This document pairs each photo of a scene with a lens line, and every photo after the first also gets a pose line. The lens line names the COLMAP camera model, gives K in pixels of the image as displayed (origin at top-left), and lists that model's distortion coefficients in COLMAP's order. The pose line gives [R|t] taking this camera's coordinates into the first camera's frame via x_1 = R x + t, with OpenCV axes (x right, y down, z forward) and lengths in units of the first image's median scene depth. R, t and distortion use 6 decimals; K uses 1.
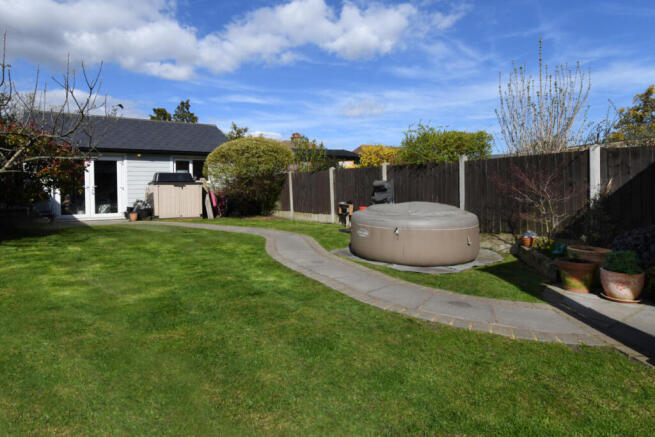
lens RADIAL K [[343.4, 0, 327.5], [0, 343.4, 218.5], [0, 0, 1]] dist [-0.073438, 0.000066]
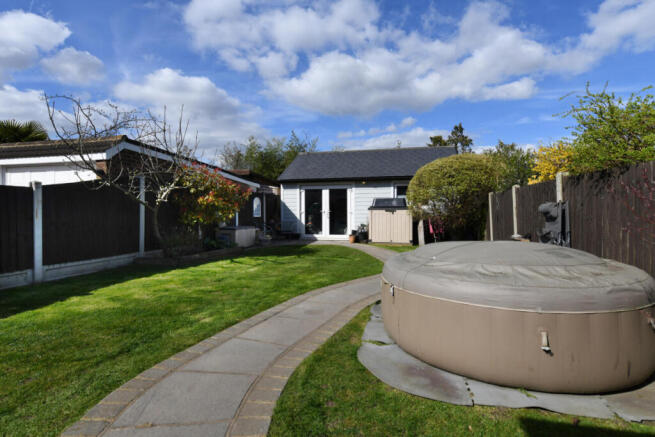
lens RADIAL K [[343.4, 0, 327.5], [0, 343.4, 218.5], [0, 0, 1]] dist [-0.073438, 0.000066]
pose [[0.650044, 0.010403, -0.759825, 0.208086], [-0.064993, 0.997003, -0.041952, -0.019655], [0.757112, 0.076654, 0.648773, 0.201090]]
